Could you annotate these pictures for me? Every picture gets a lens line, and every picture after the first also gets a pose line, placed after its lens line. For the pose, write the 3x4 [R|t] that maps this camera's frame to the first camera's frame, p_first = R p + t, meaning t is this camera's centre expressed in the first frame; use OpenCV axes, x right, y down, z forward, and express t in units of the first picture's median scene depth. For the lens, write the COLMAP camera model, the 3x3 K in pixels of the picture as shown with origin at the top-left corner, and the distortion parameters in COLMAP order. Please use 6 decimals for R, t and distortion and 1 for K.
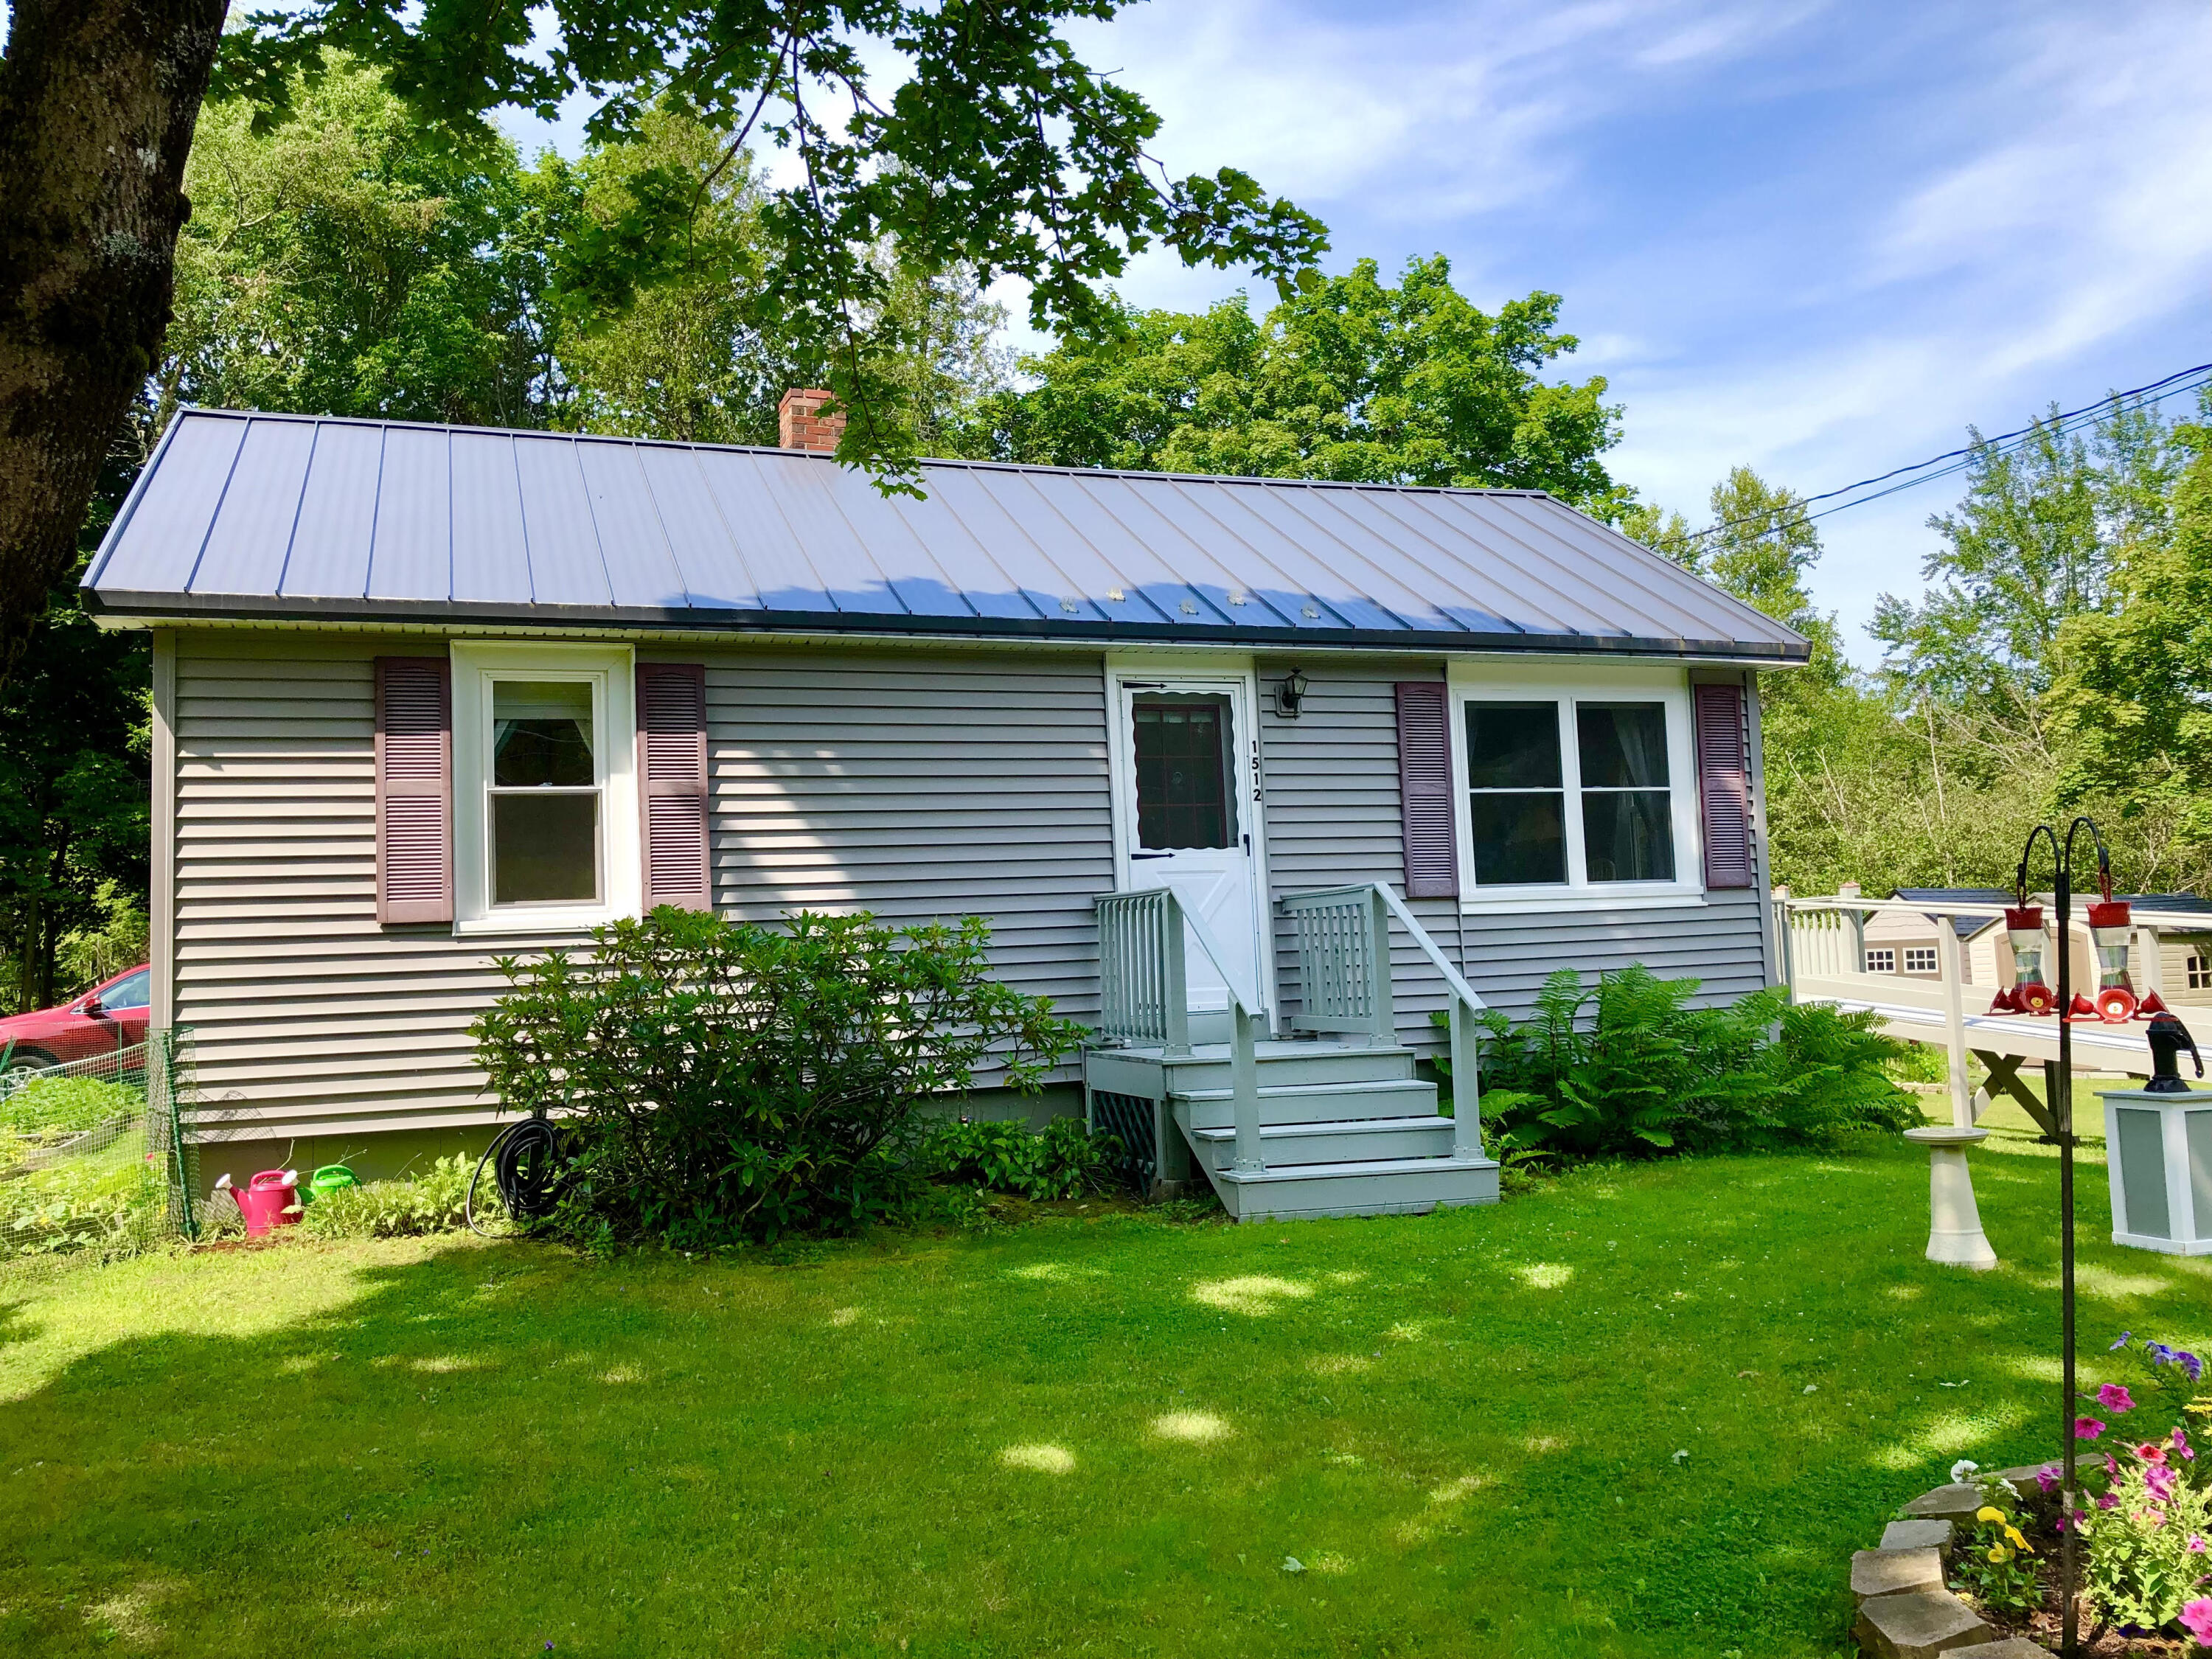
lens RADIAL K [[1803.4, 0, 1106.7], [0, 1803.4, 808.9], [0, 0, 1]] dist [0.074197, -0.080552]
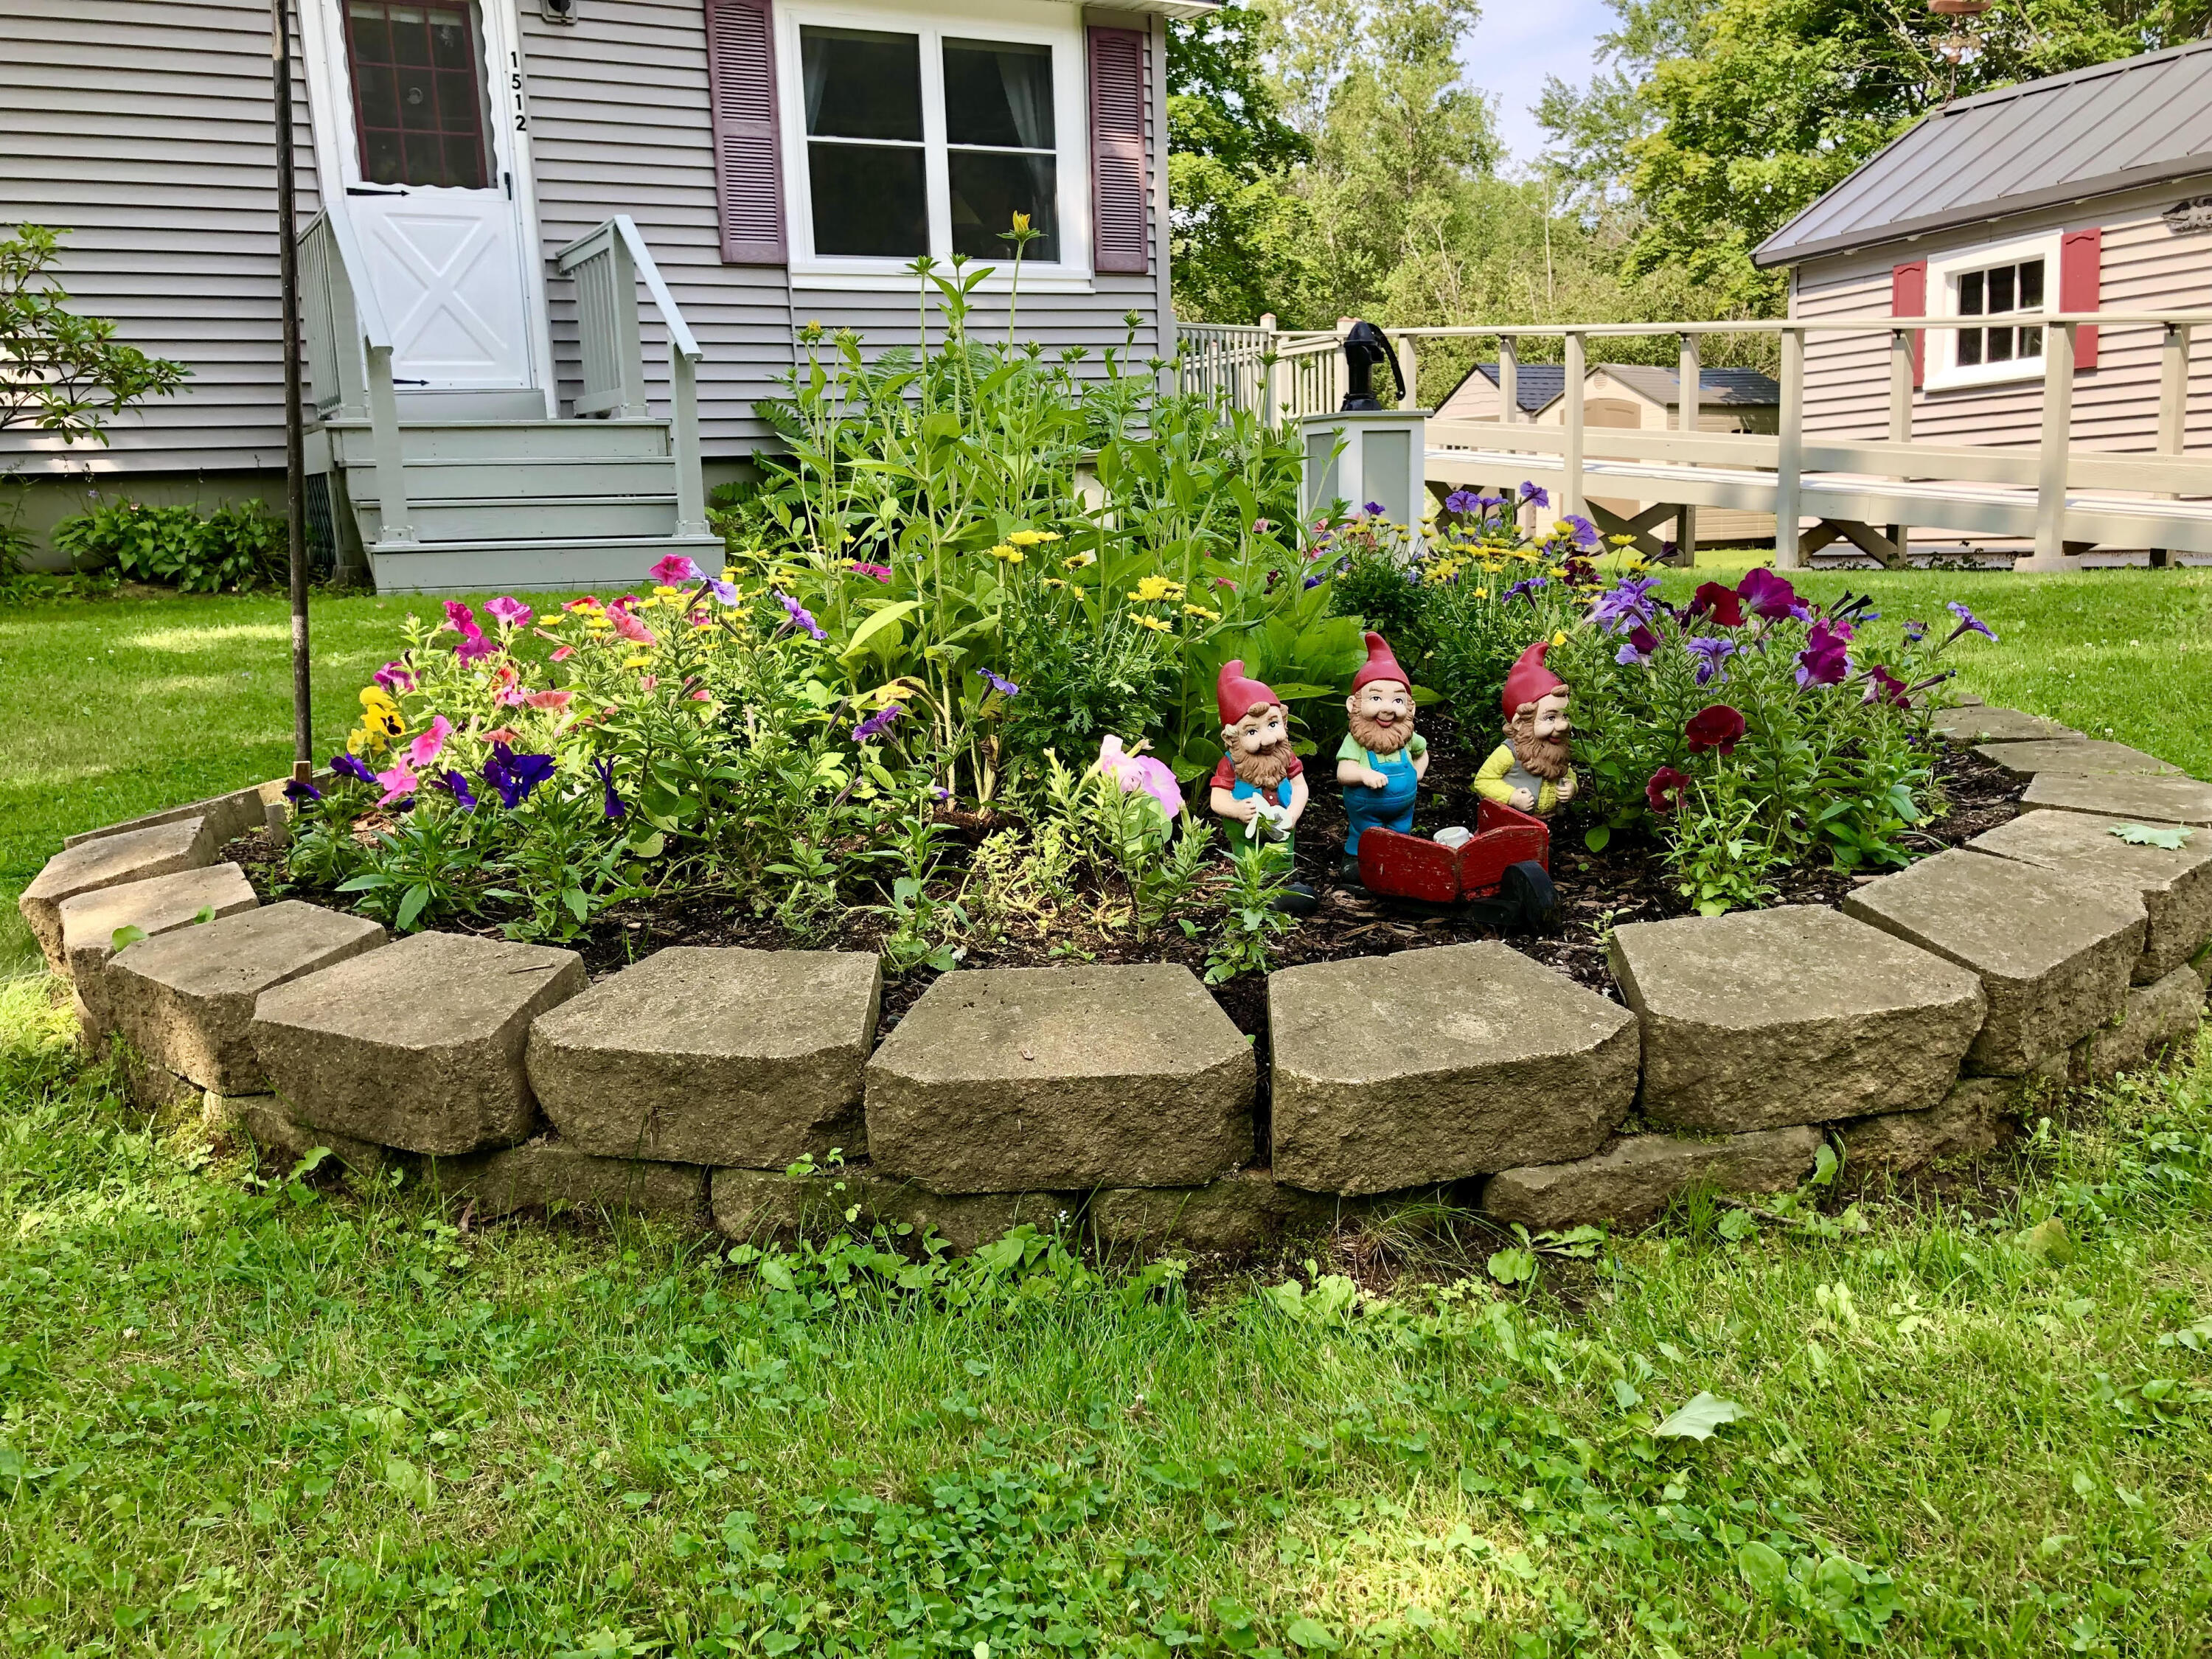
lens RADIAL K [[1803.4, 0, 1106.7], [0, 1803.4, 808.9], [0, 0, 1]] dist [0.074197, -0.080552]
pose [[0.988124, -0.025359, 0.151551, 0.205868], [-0.014267, 0.966886, 0.254808, 0.075664], [-0.152995, -0.253944, 0.955042, 0.084965]]
